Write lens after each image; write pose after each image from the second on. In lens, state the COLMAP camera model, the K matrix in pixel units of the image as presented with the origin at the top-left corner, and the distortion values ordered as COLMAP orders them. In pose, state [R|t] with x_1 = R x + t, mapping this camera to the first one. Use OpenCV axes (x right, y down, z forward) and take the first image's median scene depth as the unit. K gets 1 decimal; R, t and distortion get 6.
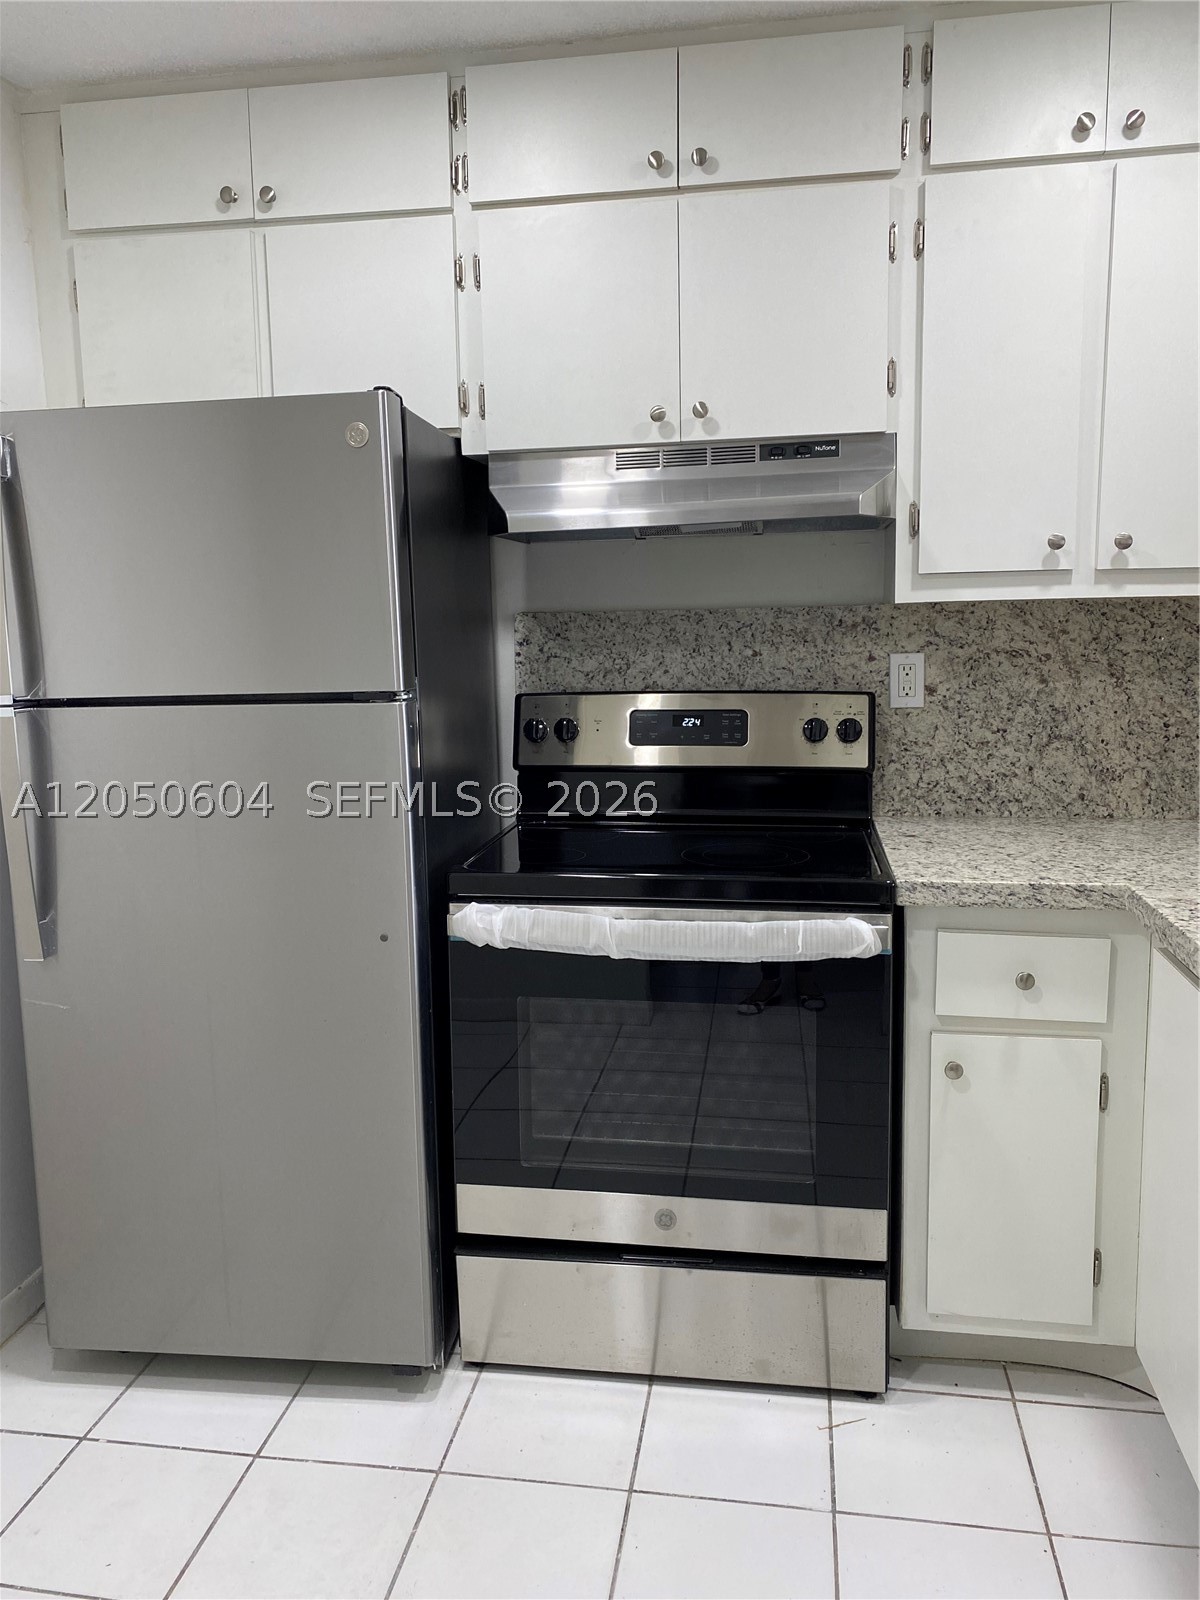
lens RADIAL K [[1203.5, 0, 581.5], [0, 1203.5, 794.6], [0, 0, 1]] dist [0.143064, -0.360265]
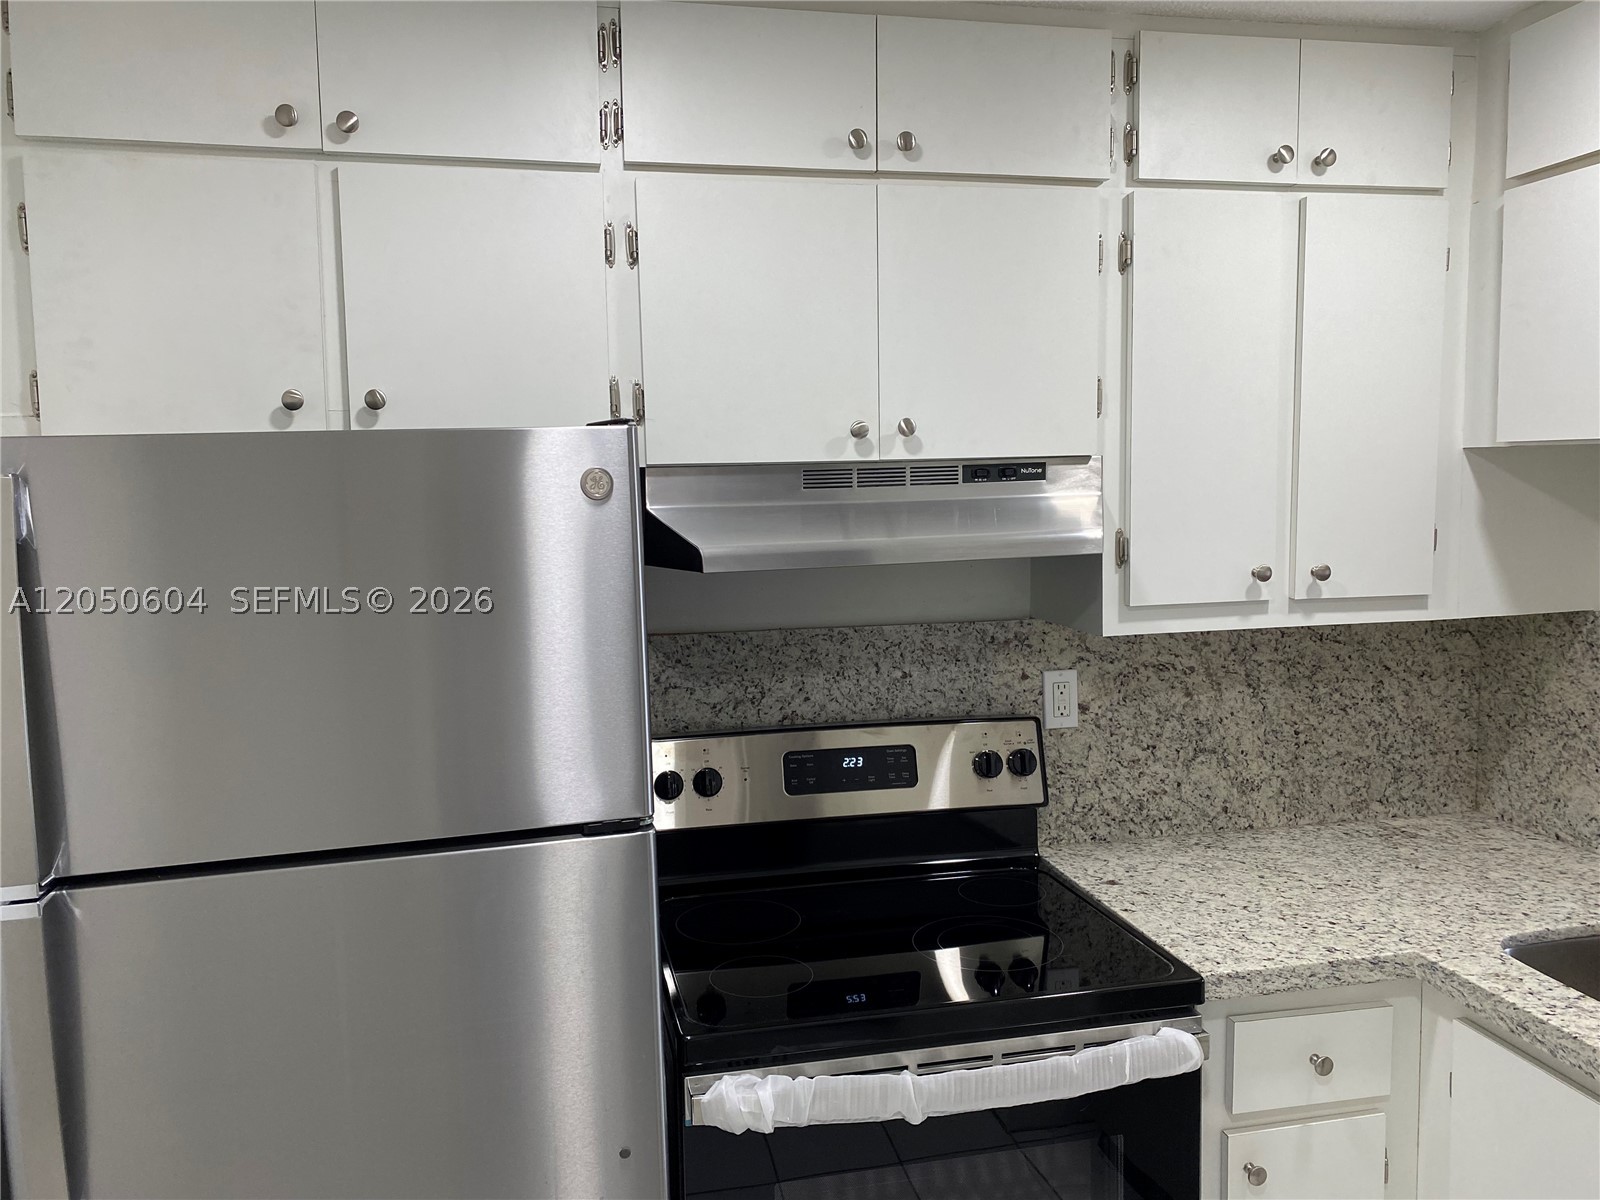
lens RADIAL K [[1226.6, 0, 794.5], [0, 1226.6, 587.1], [0, 0, 1]] dist [0.059585, -0.091804]
pose [[0.929472, -0.029993, 0.367670, -0.267655], [0.054947, 0.996827, -0.057590, -0.138093], [-0.364776, 0.073731, 0.928171, 0.198885]]
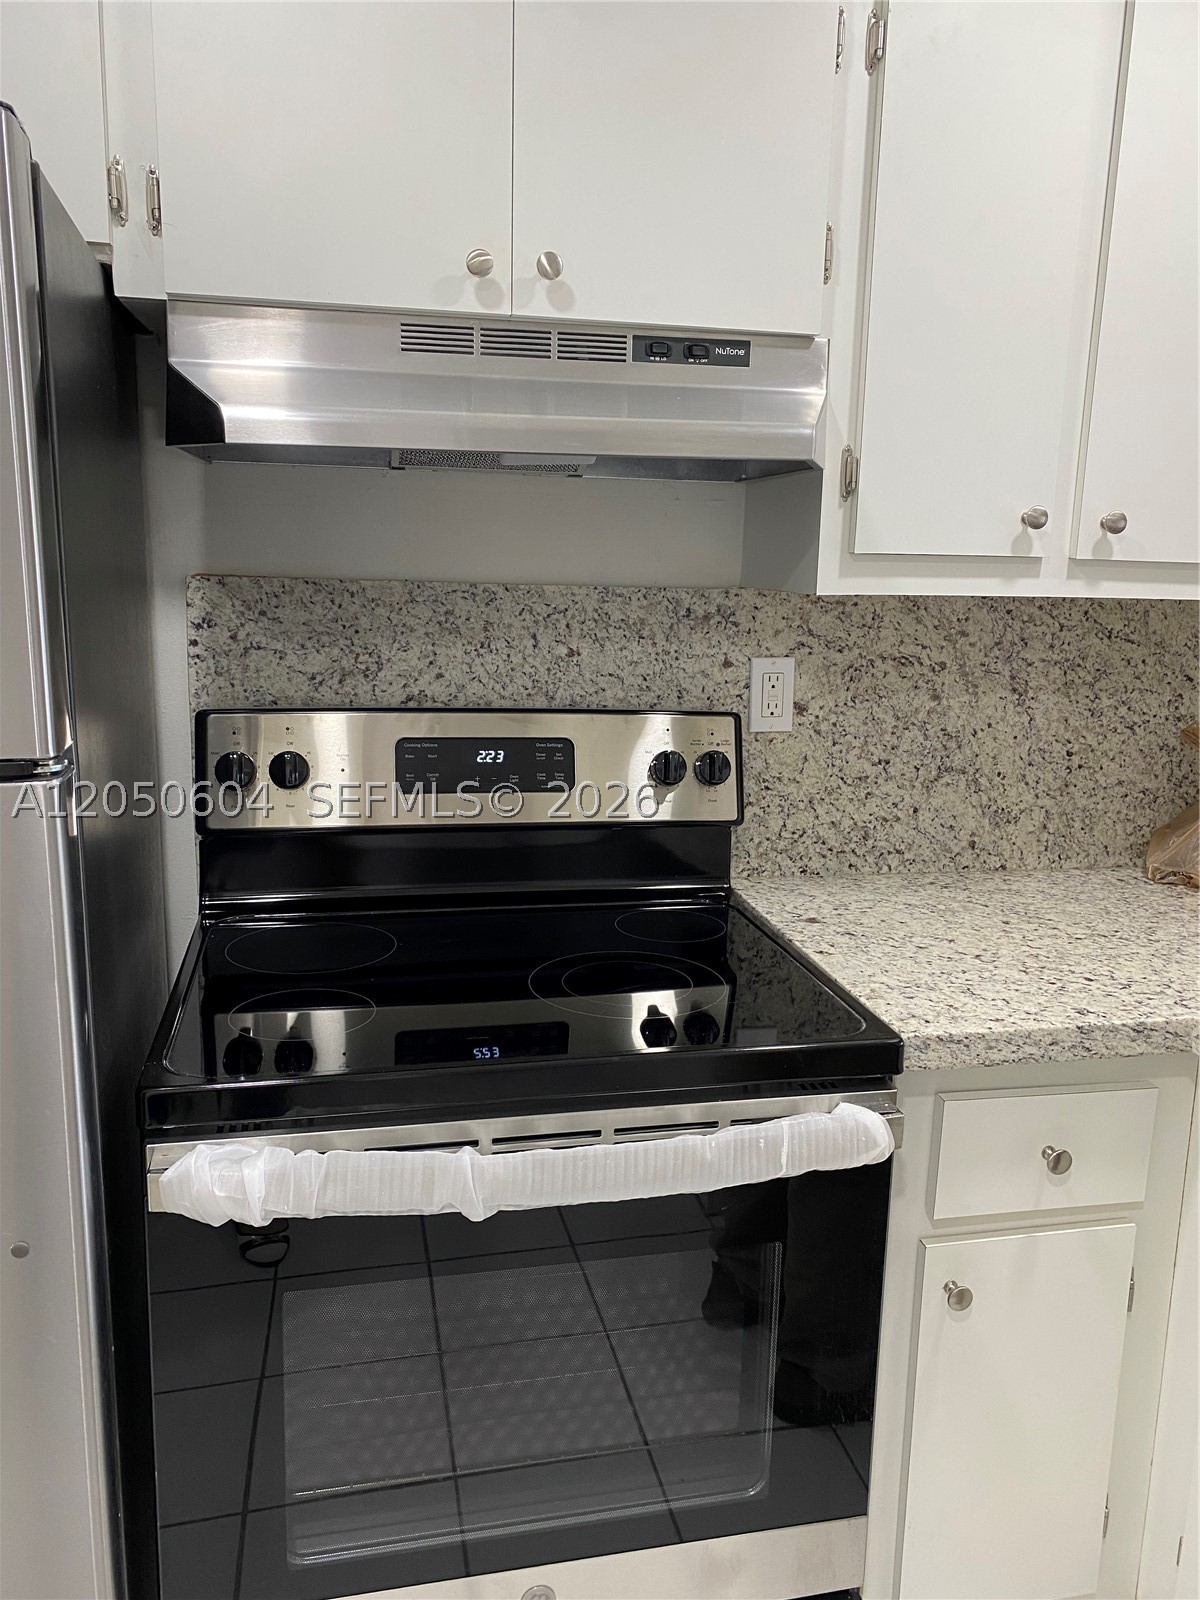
lens RADIAL K [[1211.6, 0, 602.8], [0, 1211.6, 791.6], [0, 0, 1]] dist [0.103121, -0.200569]
pose [[0.929087, -0.028225, 0.368783, -0.098568], [0.011859, 0.998845, 0.046569, -0.071938], [-0.369671, -0.038893, 0.928348, 0.363117]]
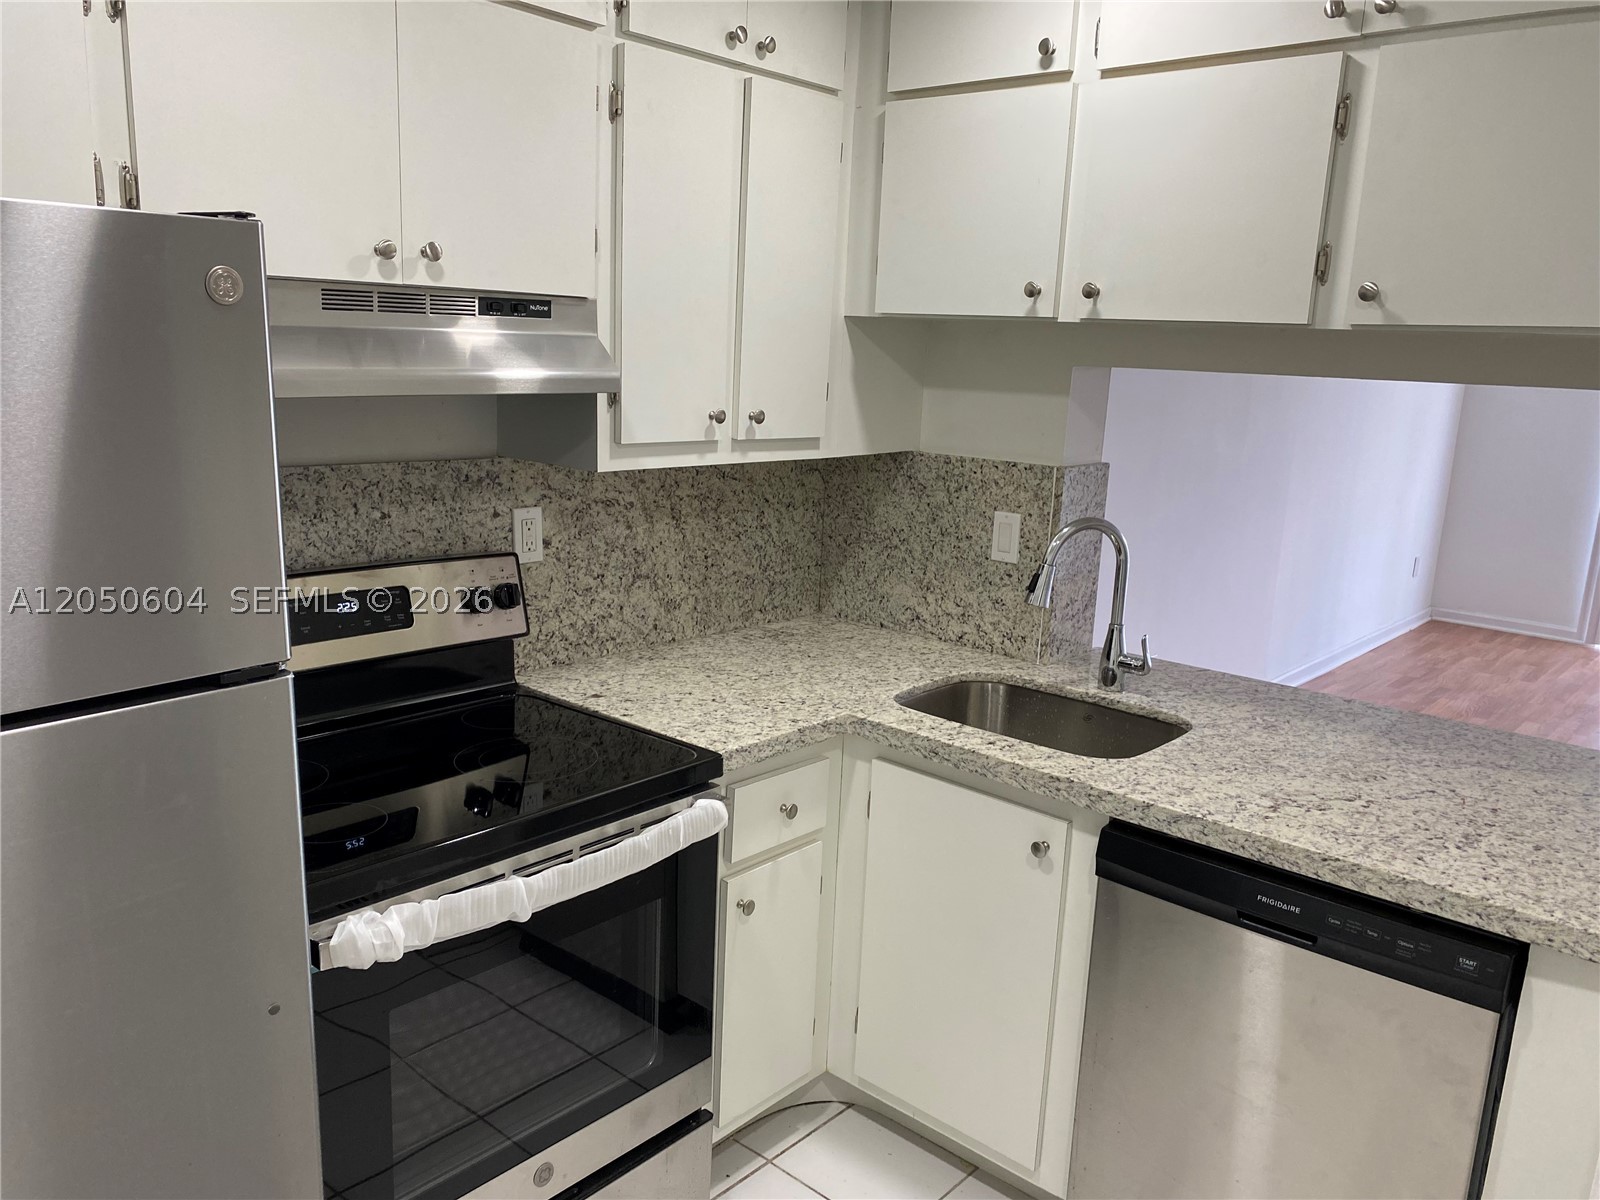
lens RADIAL K [[1211.6, 0, 794.4], [0, 1211.6, 609.9], [0, 0, 1]] dist [0.103121, -0.200569]
pose [[0.530037, -0.138672, 0.836559, -0.450656], [0.074639, 0.990338, 0.116873, -0.134530], [-0.844683, 0.000493, 0.535266, 0.300482]]
